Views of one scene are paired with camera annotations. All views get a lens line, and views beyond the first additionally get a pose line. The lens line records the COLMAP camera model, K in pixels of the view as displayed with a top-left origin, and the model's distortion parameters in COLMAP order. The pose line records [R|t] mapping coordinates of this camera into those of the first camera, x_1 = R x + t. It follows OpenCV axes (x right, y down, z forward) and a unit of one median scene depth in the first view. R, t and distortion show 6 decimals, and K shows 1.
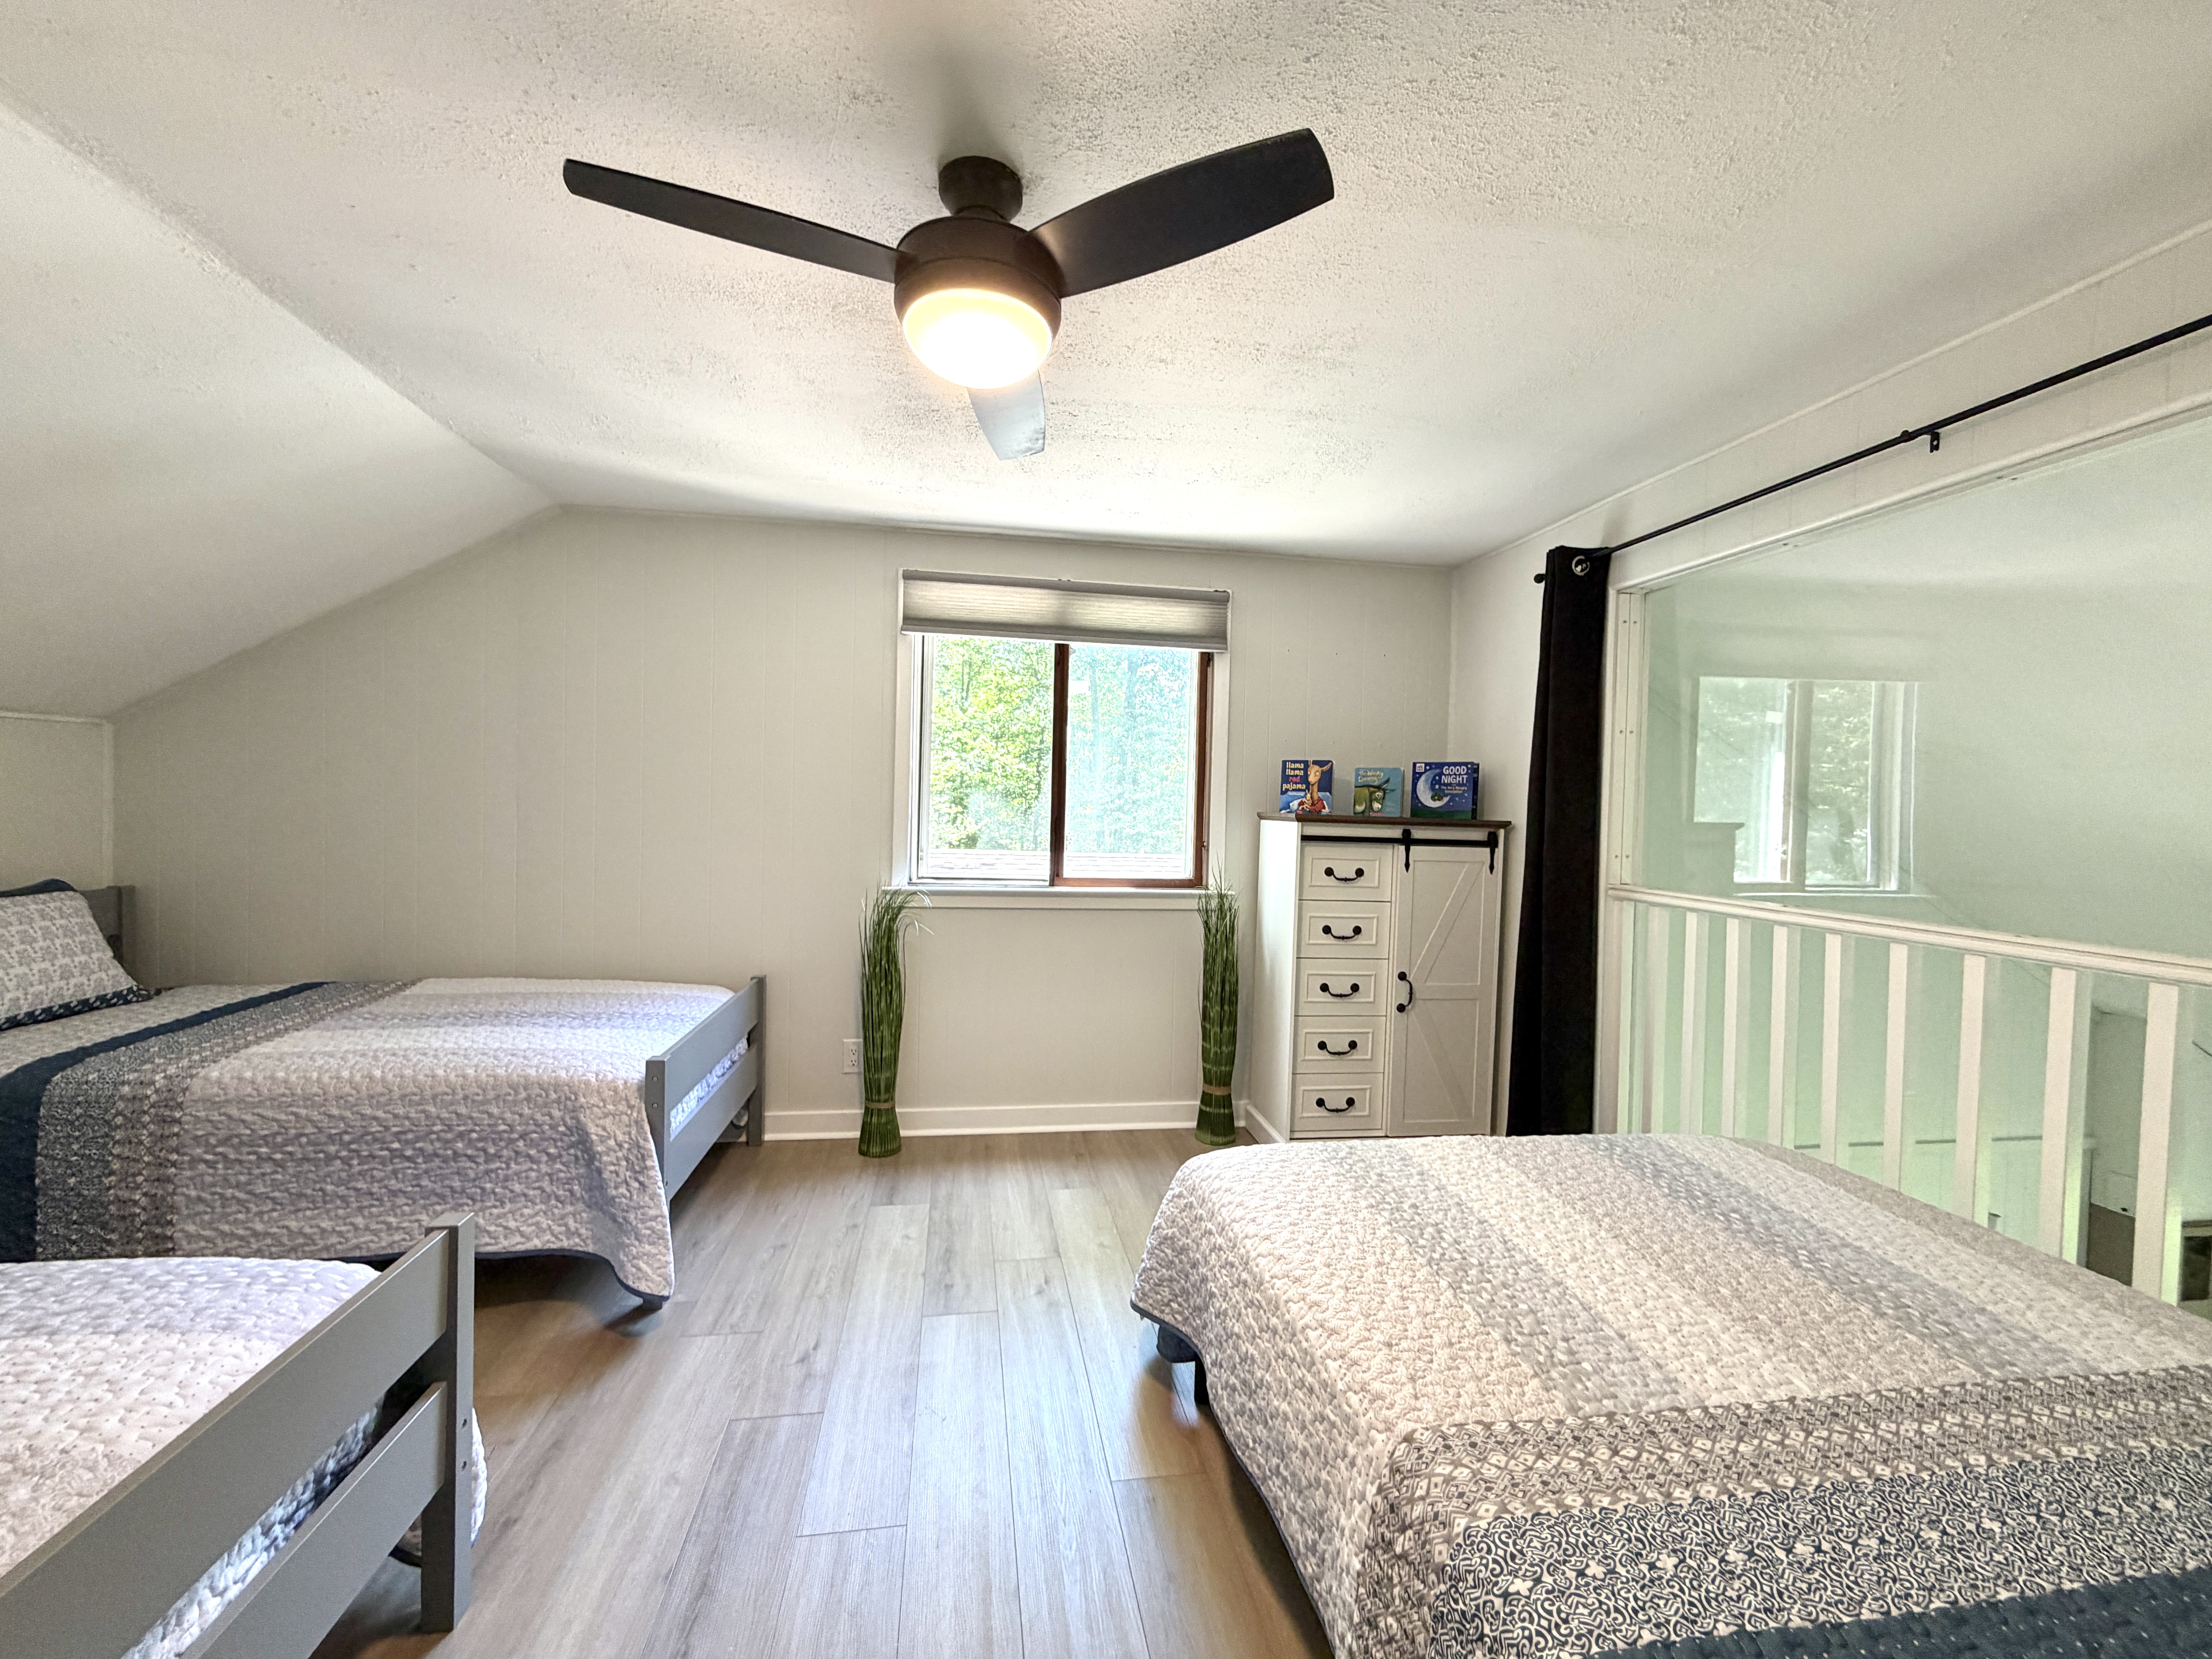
lens RADIAL K [[881.3, 0, 1106.0], [0, 881.3, 829.5], [0, 0, 1]] dist [0.000874, 0.000361]
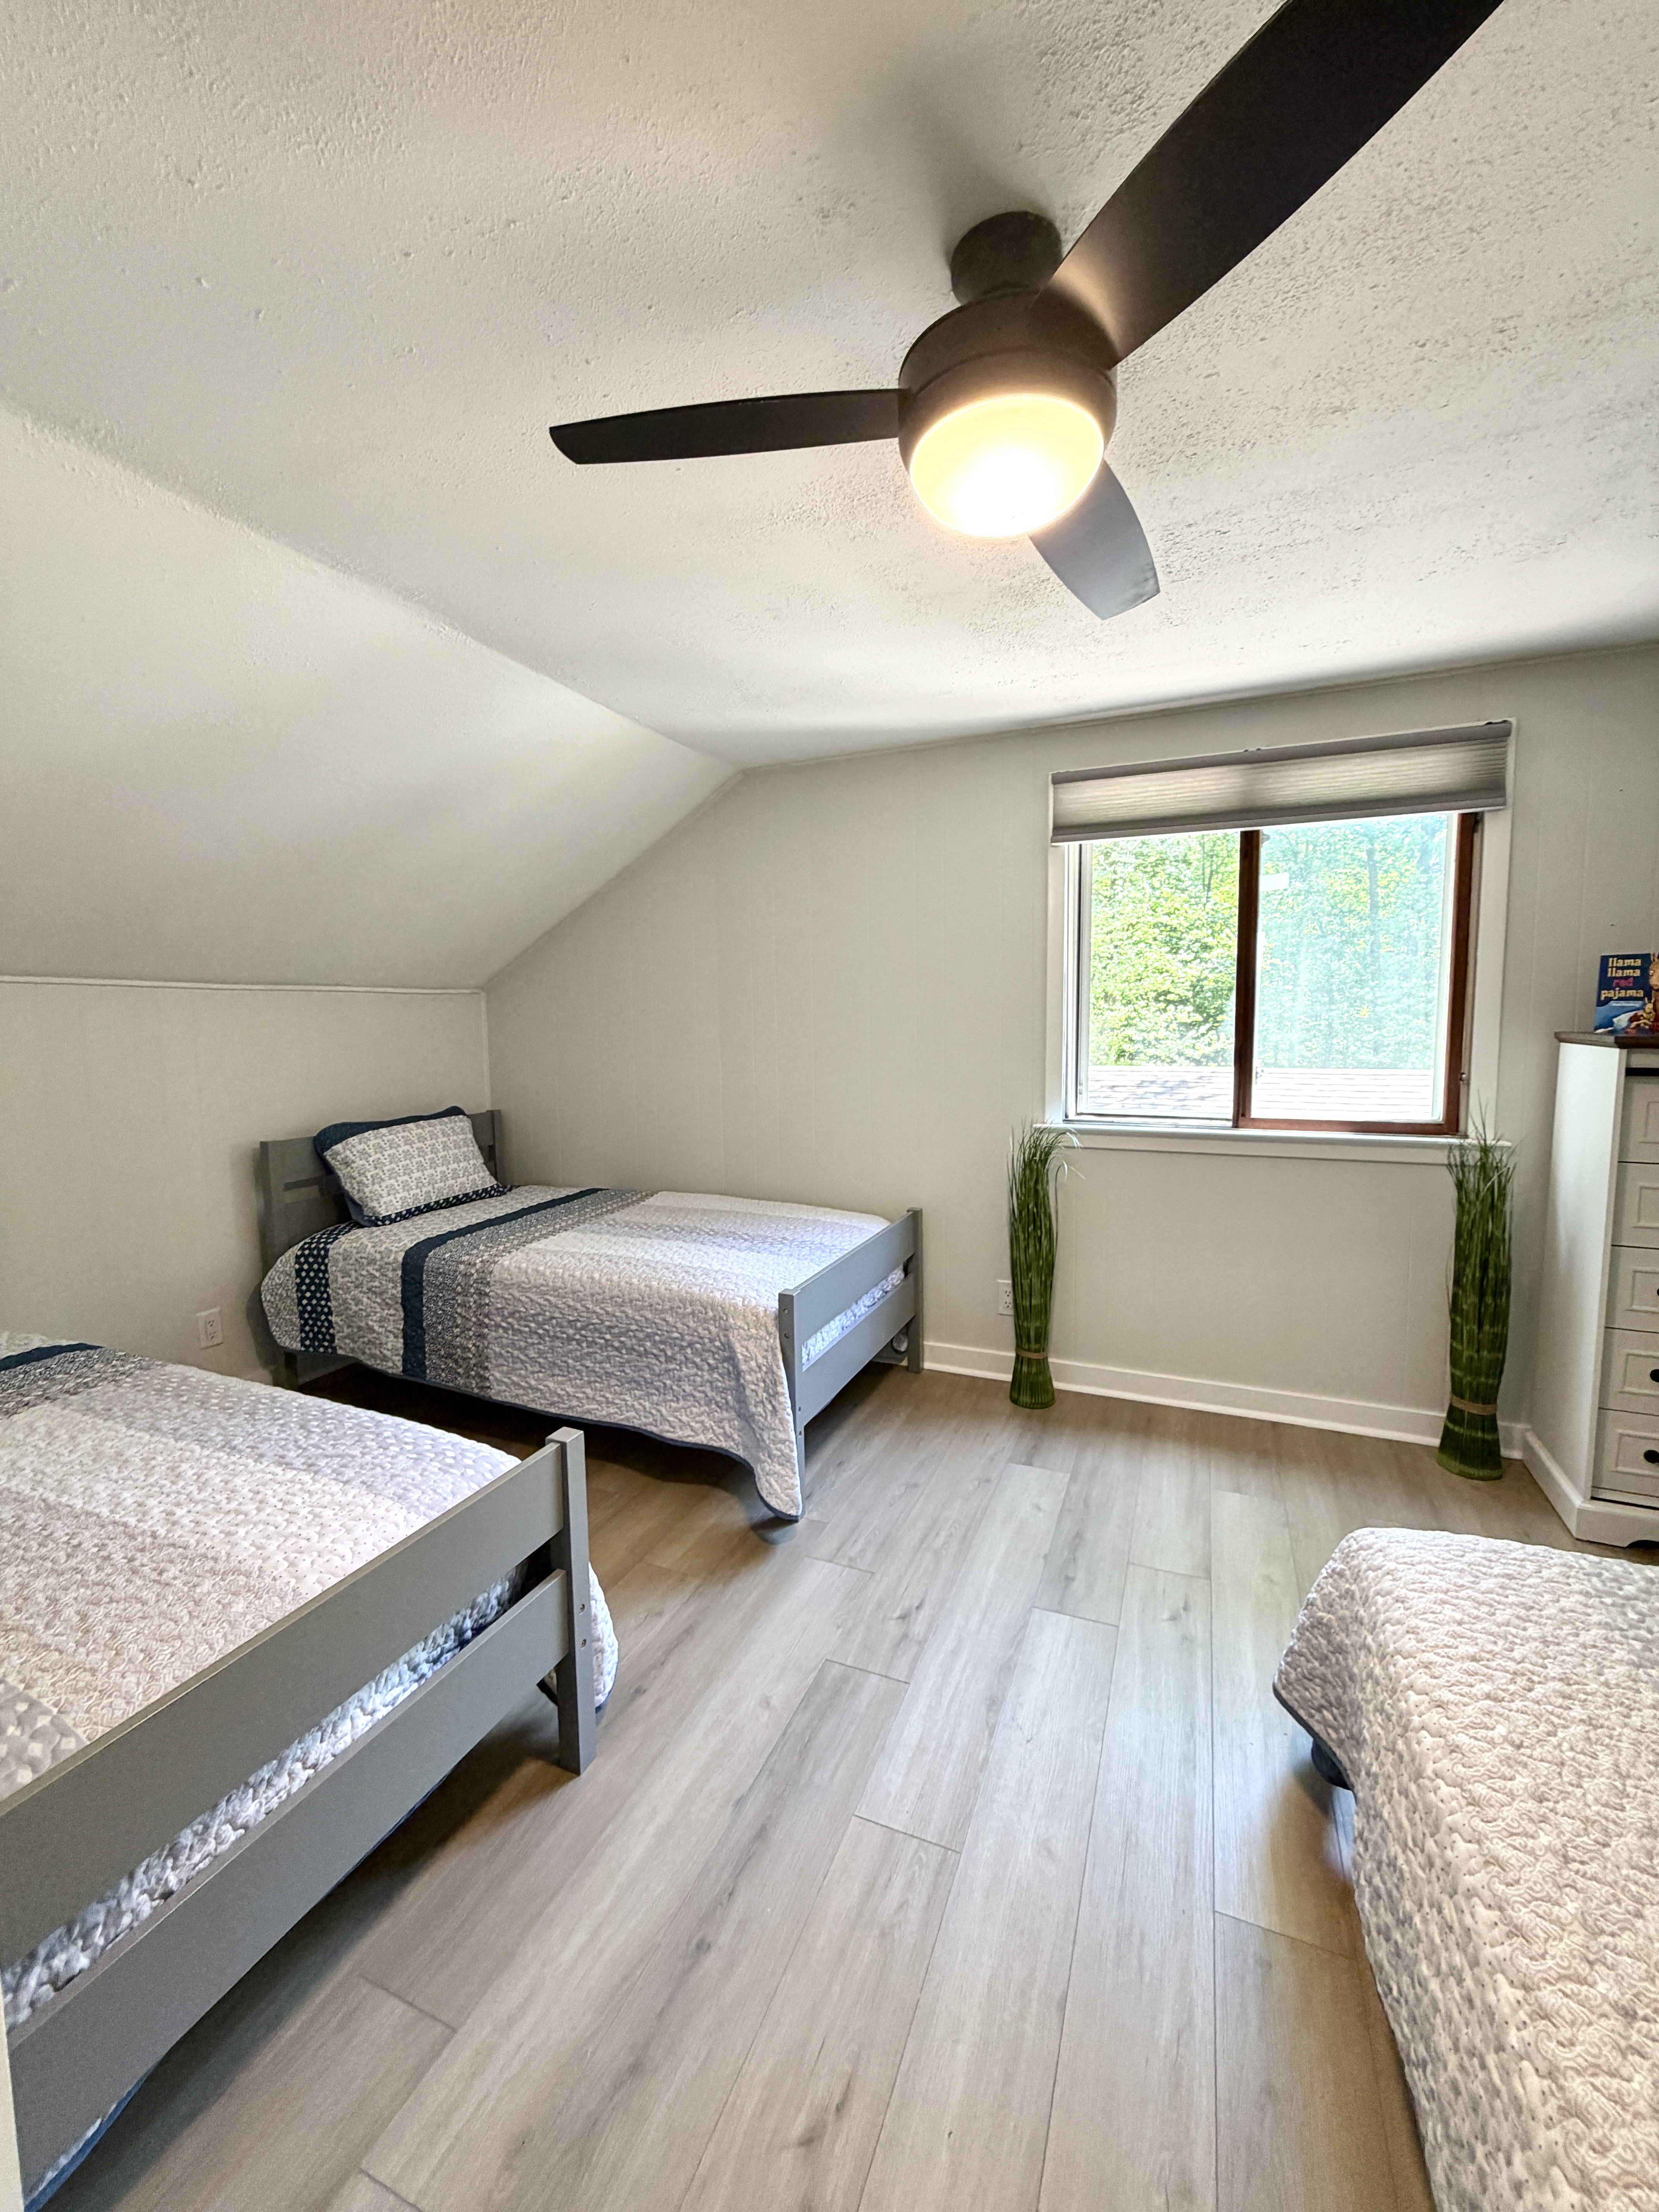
lens RADIAL K [[887.7, 0, 830.2], [0, 887.7, 1101.1], [0, 0, 1]] dist [-0.000178, 0.000588]
pose [[0.847429, 0.014524, -0.530710, 0.094599], [0.021271, 0.997894, 0.061275, -0.032726], [0.530482, -0.063215, 0.845336, 0.140572]]
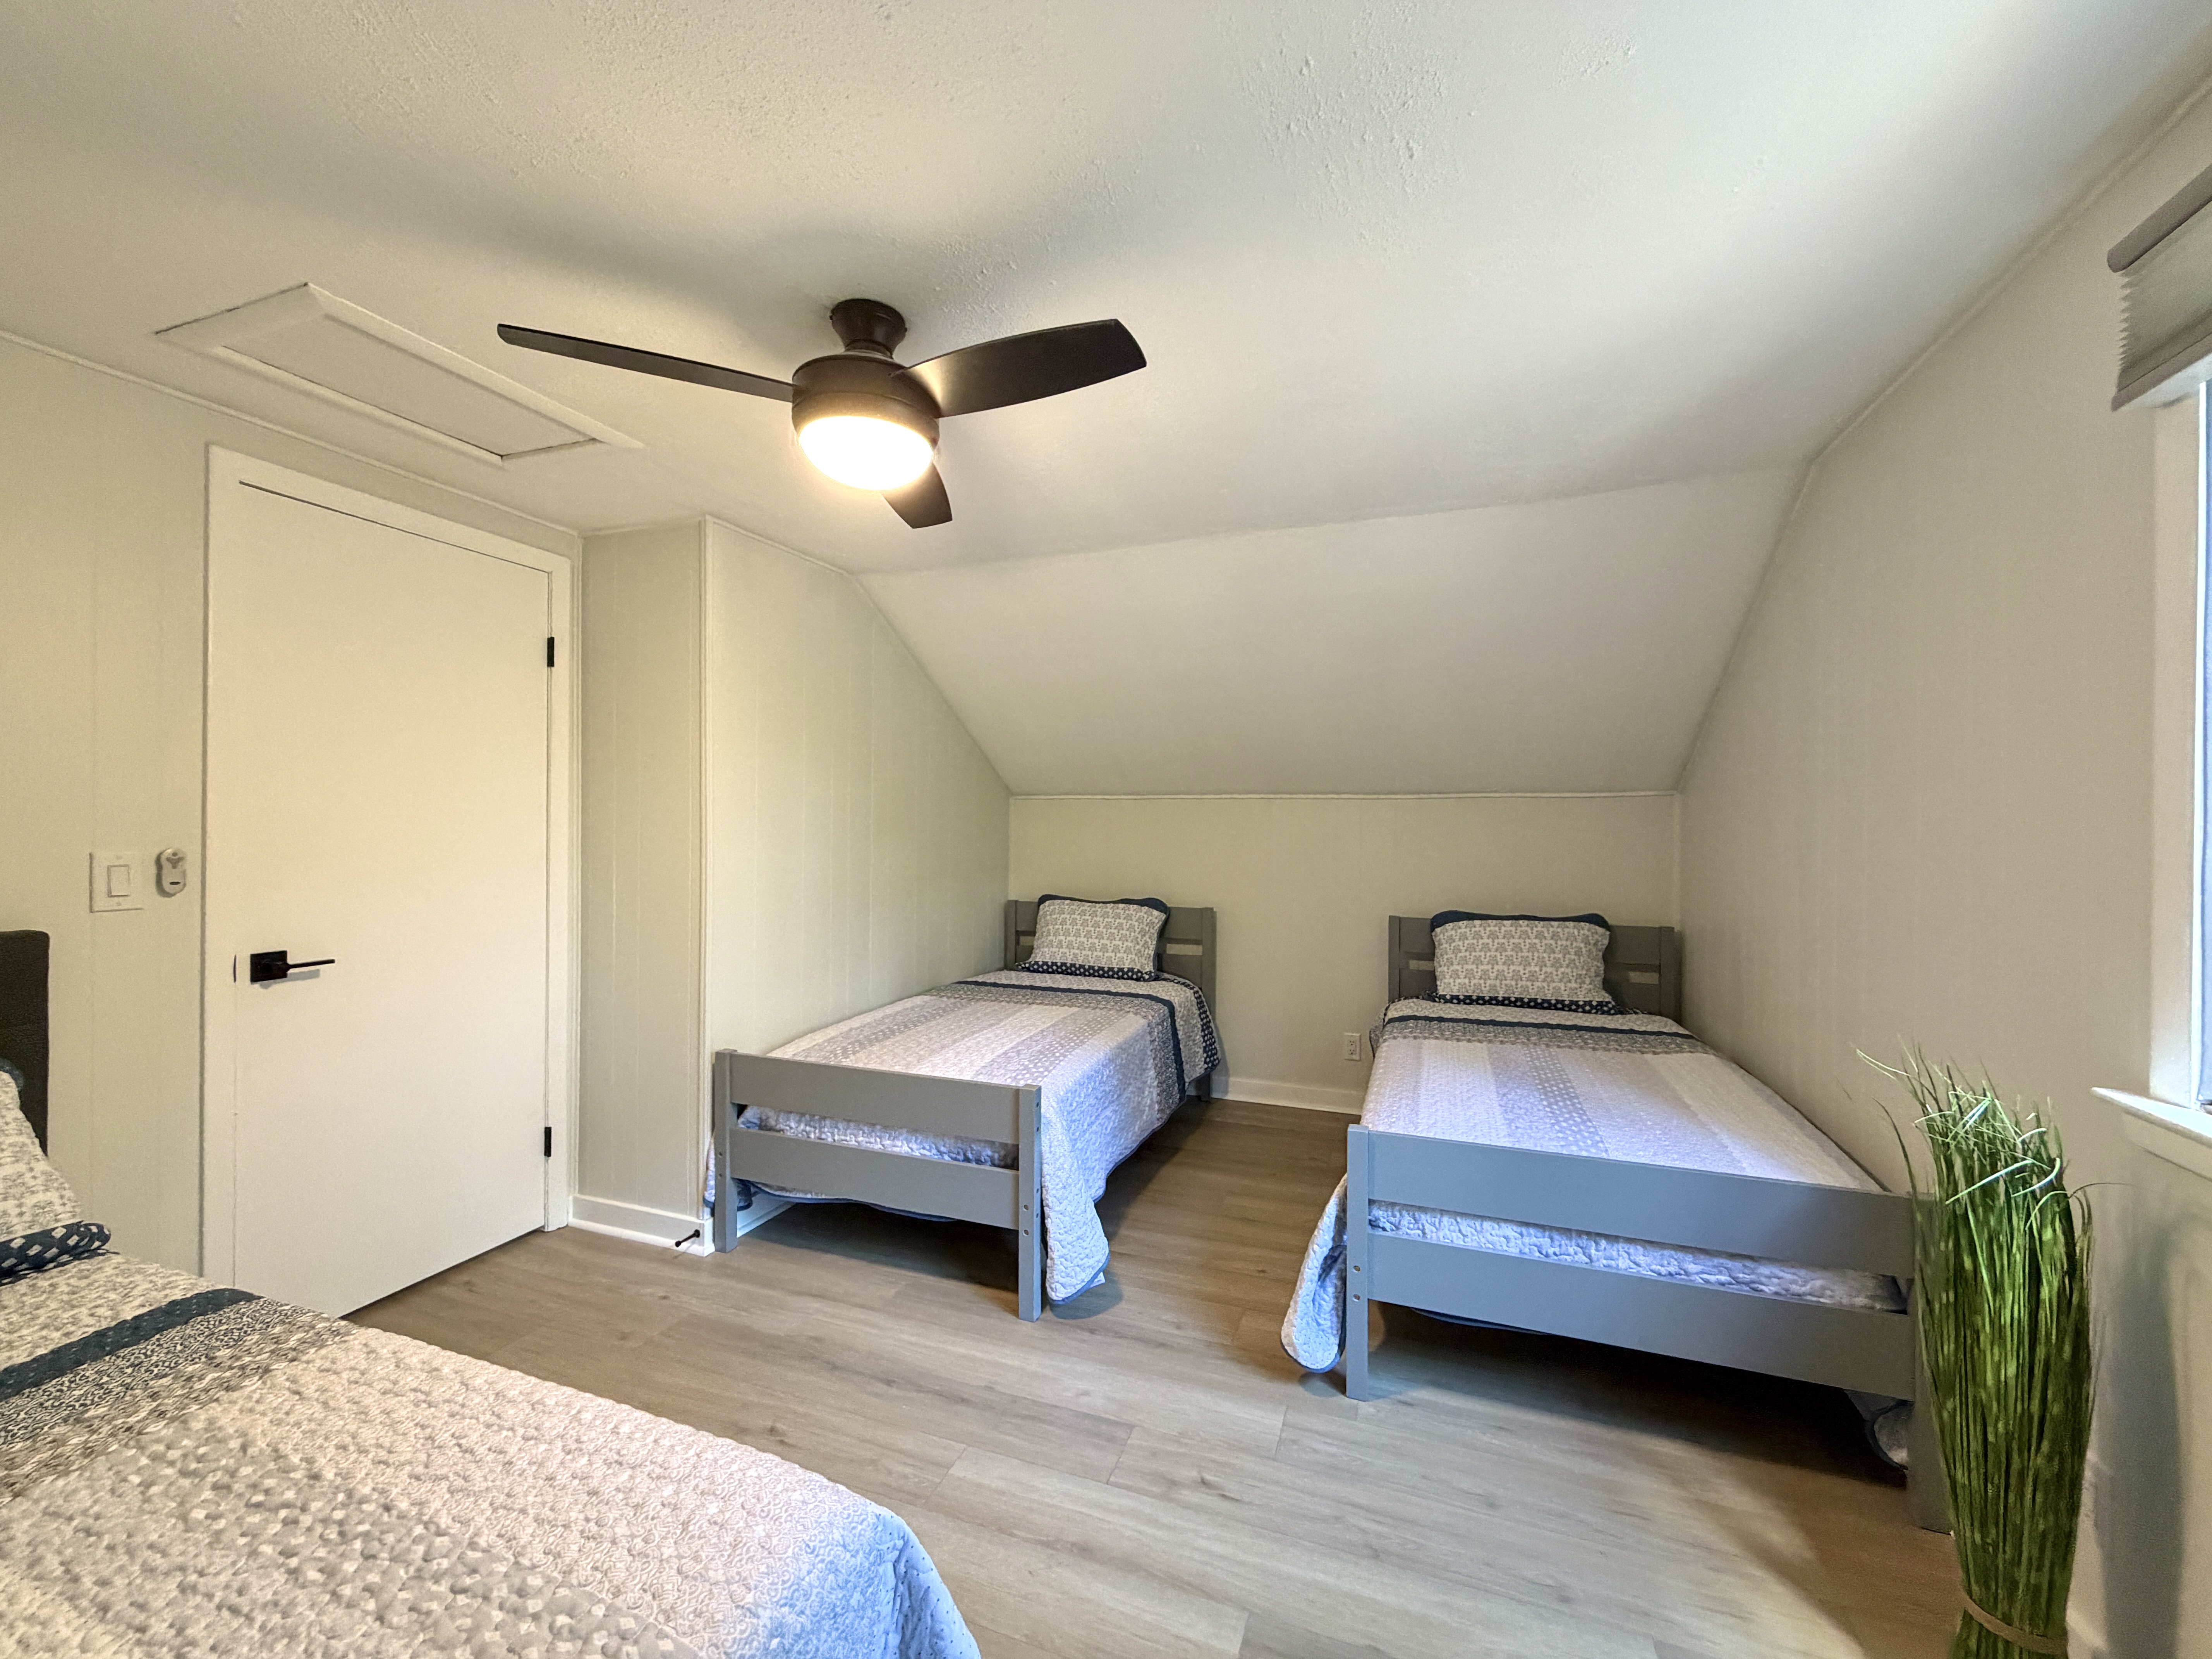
lens RADIAL K [[887.7, 0, 1101.9], [0, 887.7, 824.5], [0, 0, 1]] dist [-0.000178, 0.000588]
pose [[-0.493223, -0.028324, -0.869442, 0.469336], [-0.040403, 0.999137, -0.009629, -0.046781], [0.868964, 0.030379, -0.493942, 1.236873]]
